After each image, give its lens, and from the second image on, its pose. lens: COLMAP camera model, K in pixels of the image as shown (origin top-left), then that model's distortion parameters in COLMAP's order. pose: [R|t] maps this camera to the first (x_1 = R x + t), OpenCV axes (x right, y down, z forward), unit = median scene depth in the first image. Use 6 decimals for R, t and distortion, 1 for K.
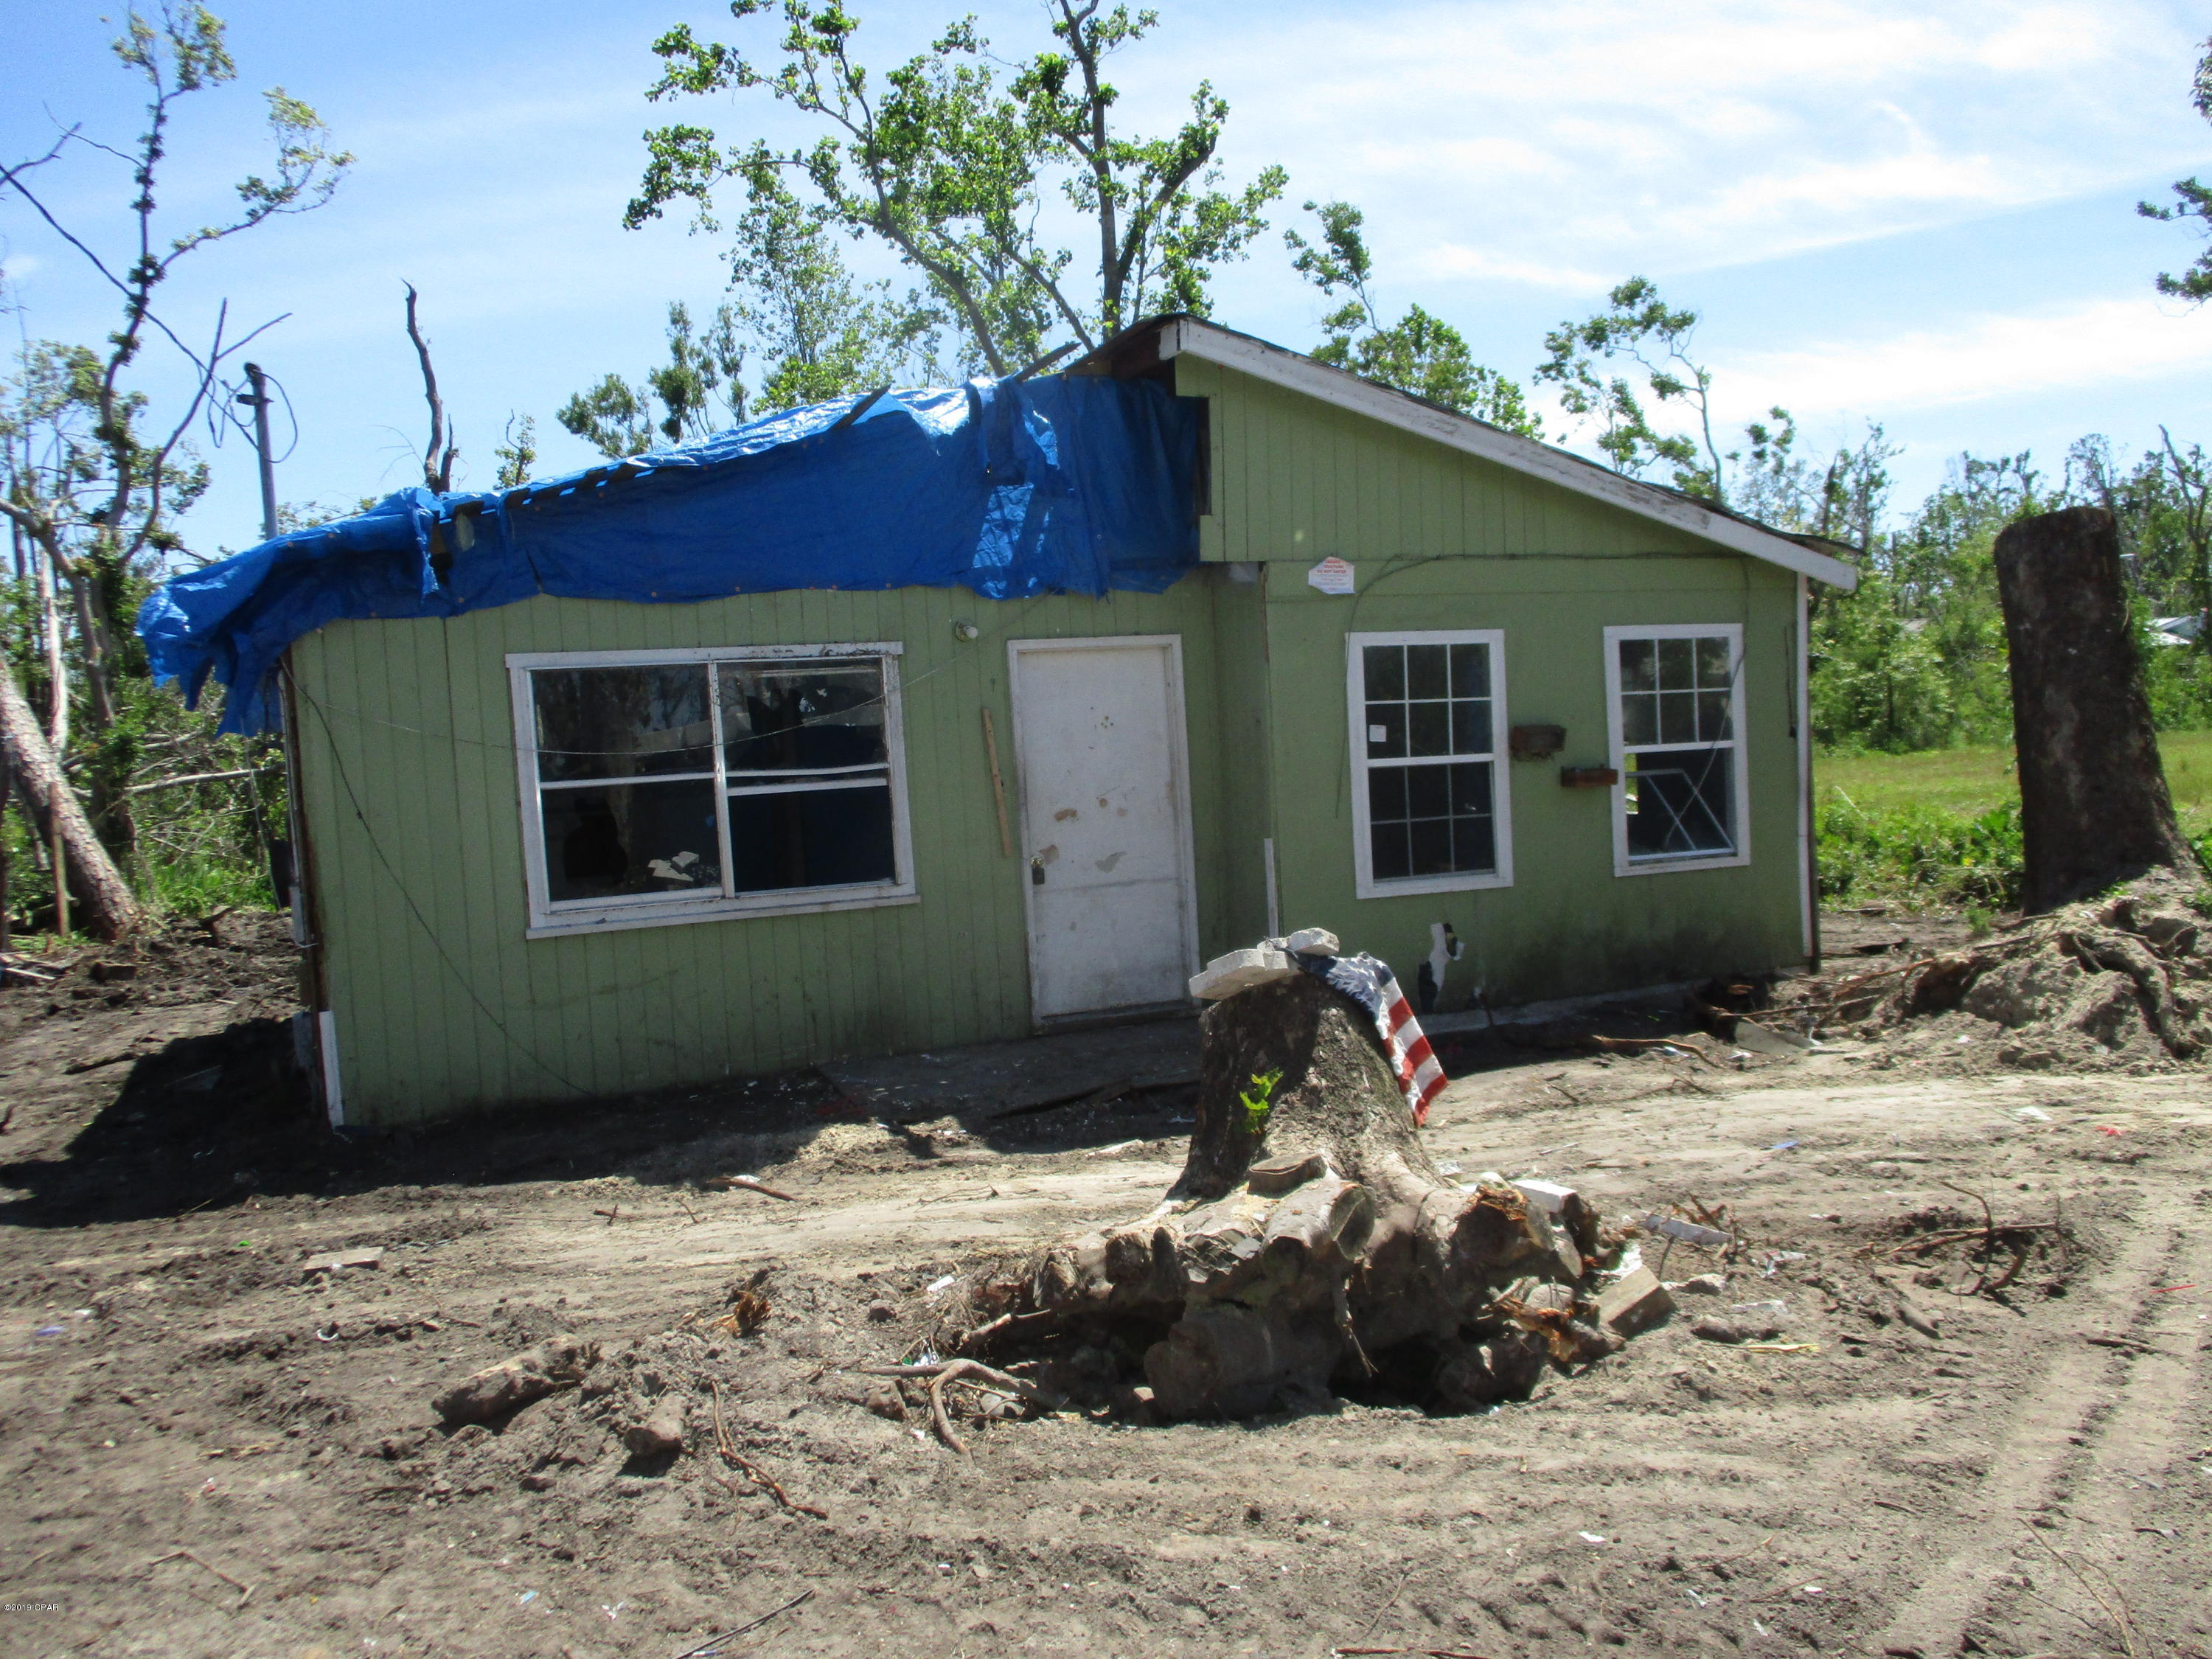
lens RADIAL K [[1875.9, 0, 1121.4], [0, 1875.9, 826.8], [0, 0, 1]] dist [-0.023623, 0.020989]
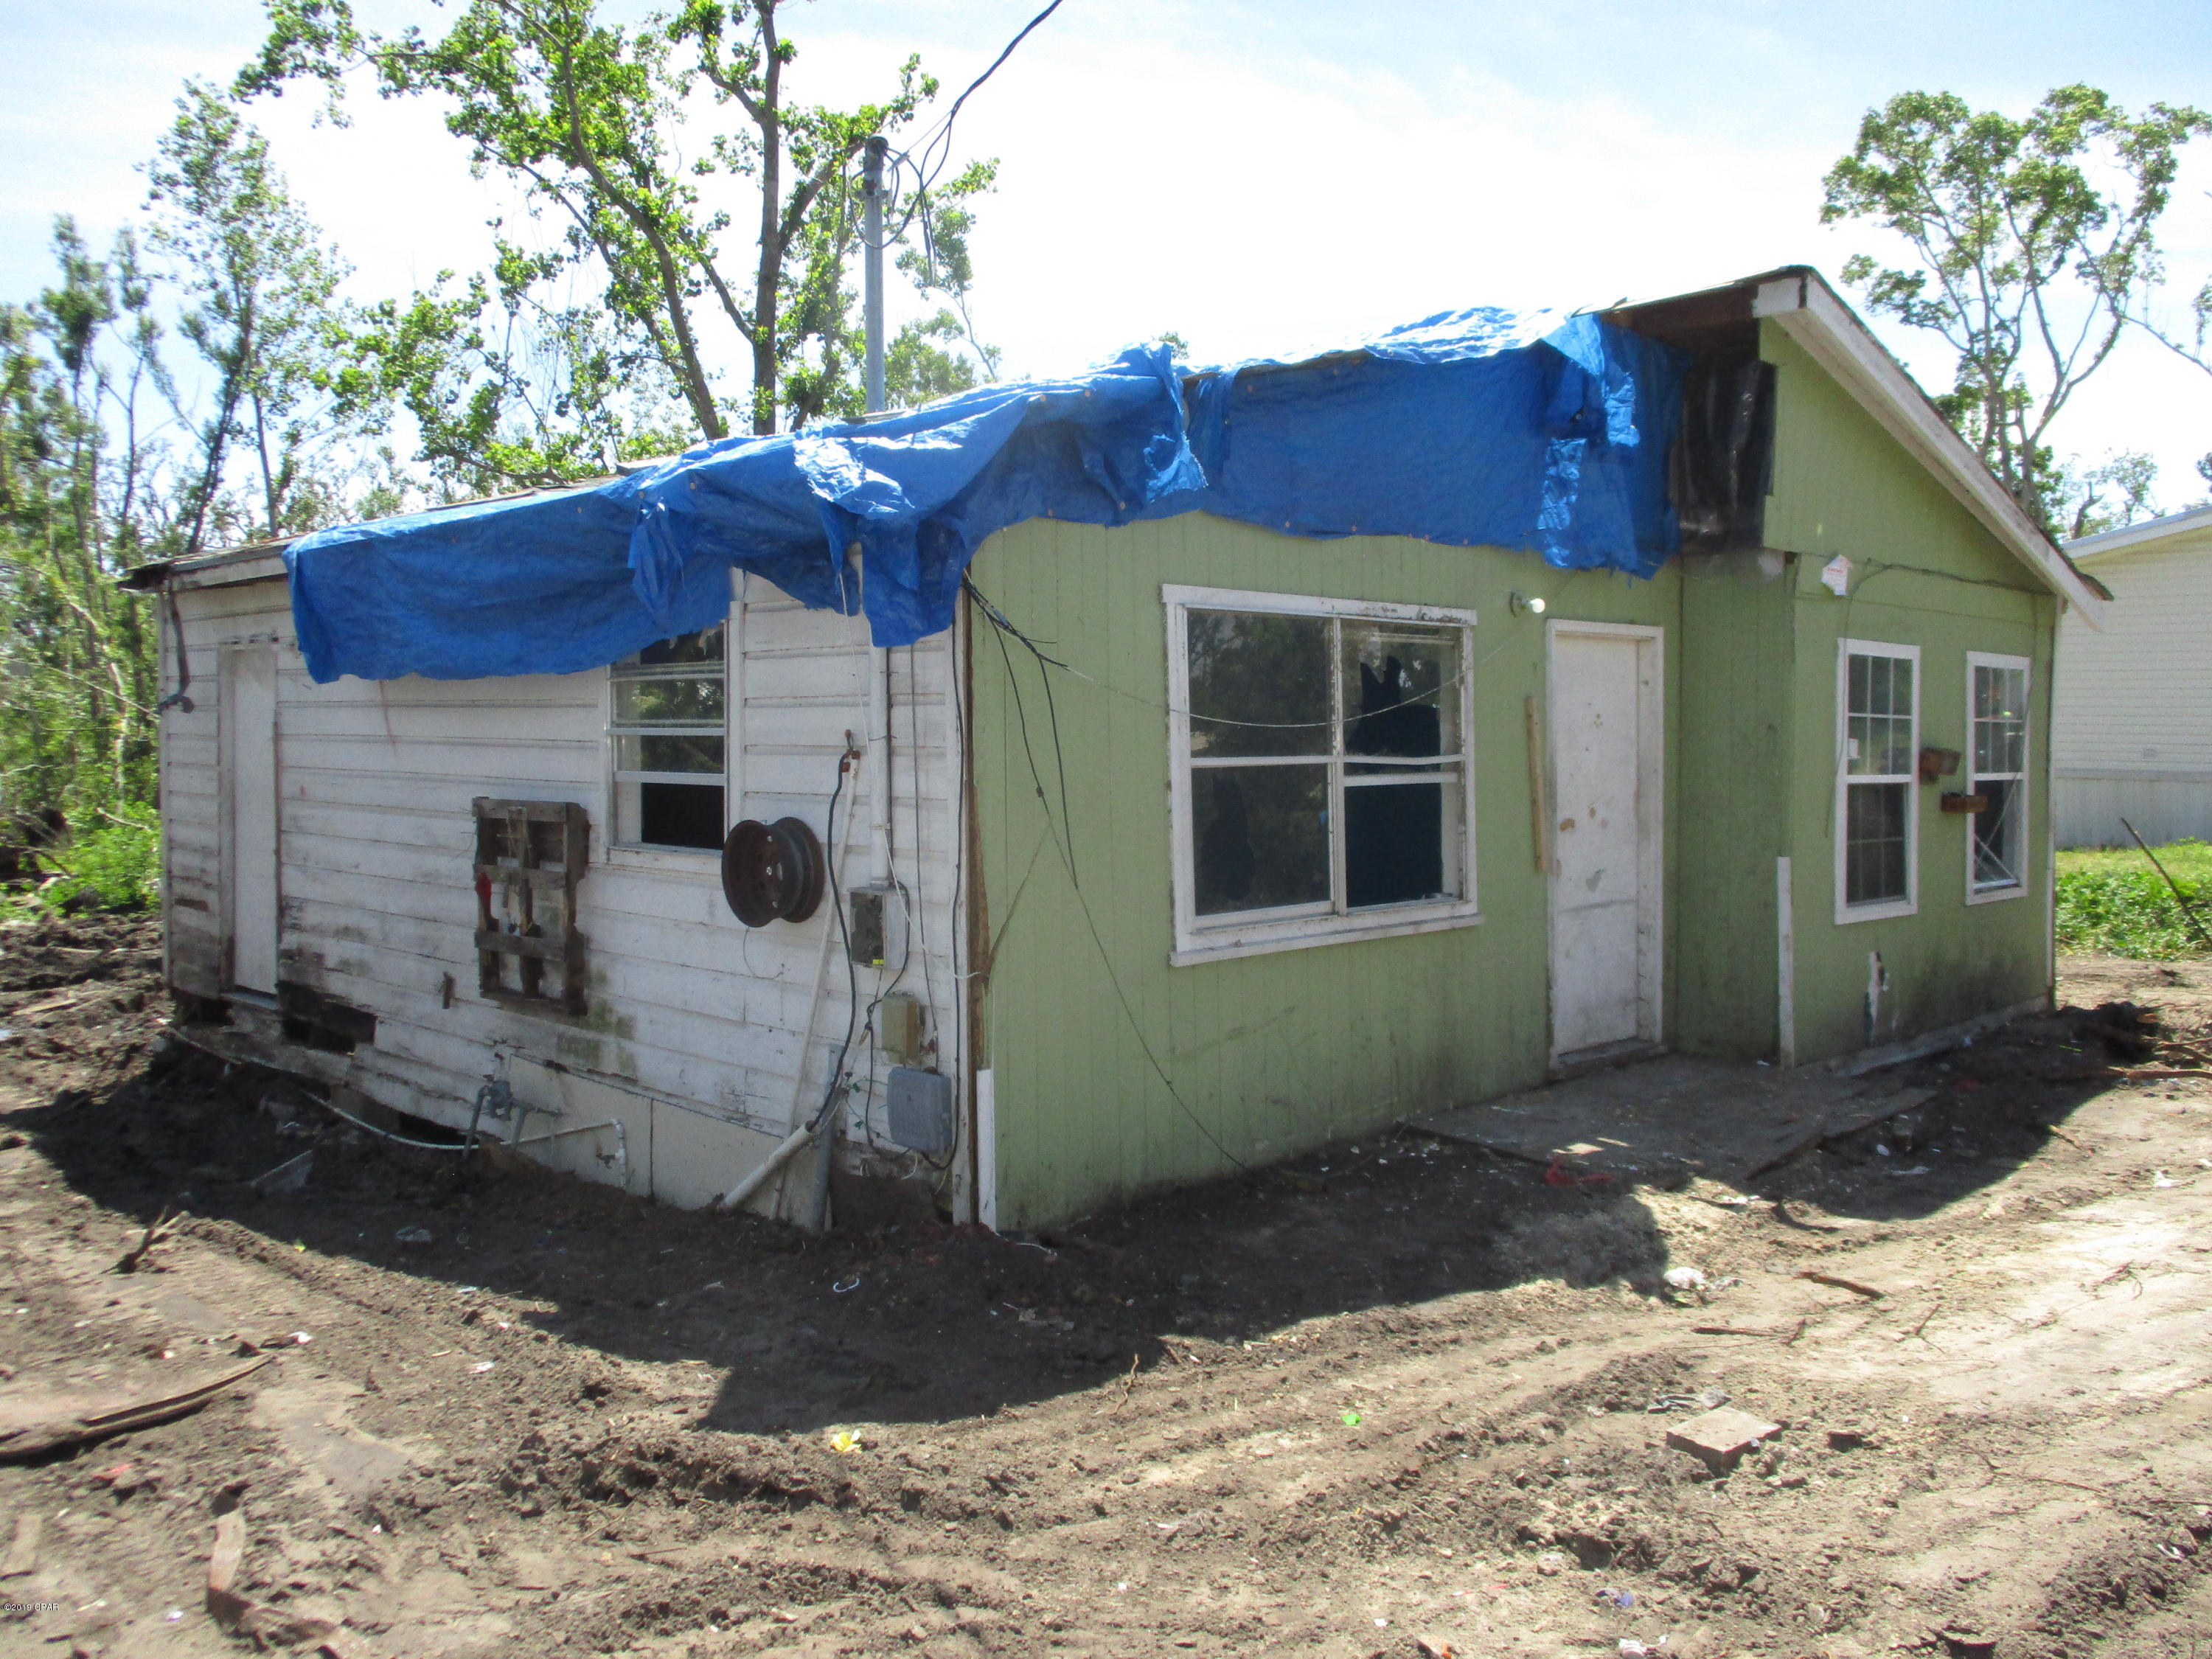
lens RADIAL K [[1872.9, 0, 1106.0], [0, 1872.9, 829.5], [0, 0, 1]] dist [-0.019986, -0.001061]
pose [[0.925212, 0.029185, 0.378326, -0.565417], [-0.022215, 0.999494, -0.022775, 0.020630], [-0.378799, 0.012667, 0.925392, 0.287180]]
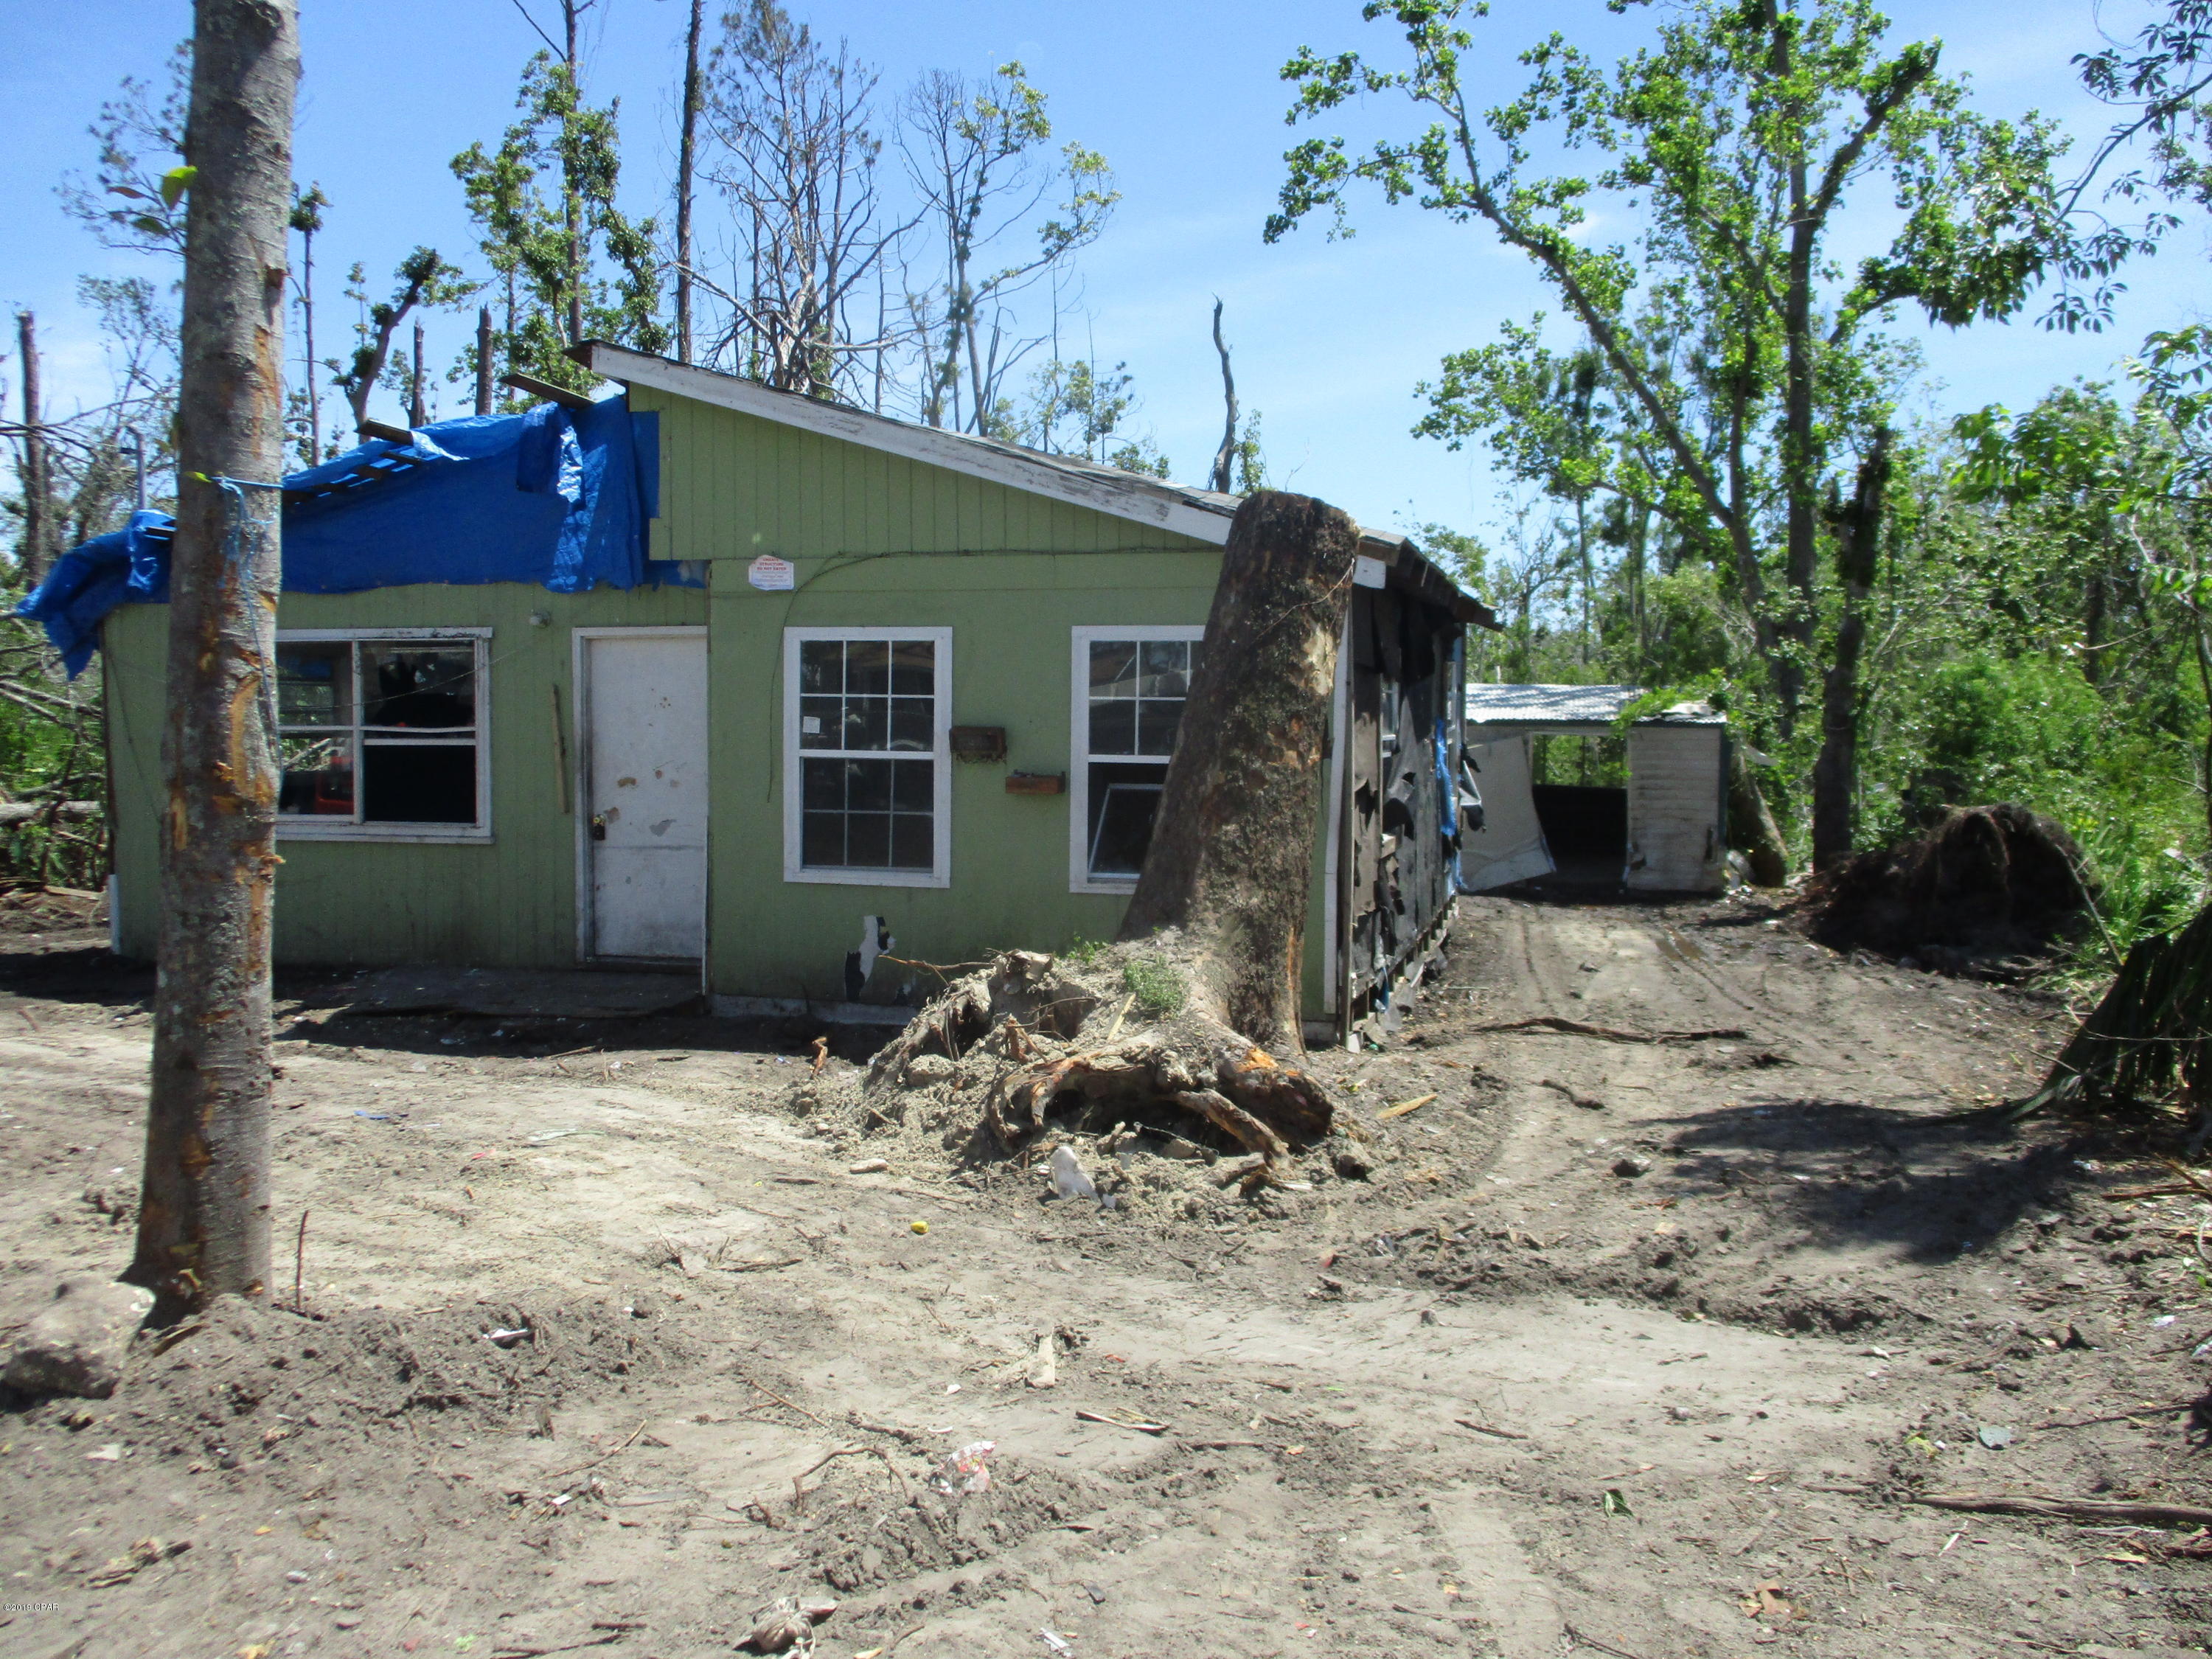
lens RADIAL K [[1875.9, 0, 1121.4], [0, 1875.9, 826.8], [0, 0, 1]] dist [-0.023623, 0.020989]
pose [[0.788313, 0.085527, -0.609301, 0.922640], [-0.078542, 0.996178, 0.038215, -0.047453], [0.610241, 0.017731, 0.792018, 0.288481]]
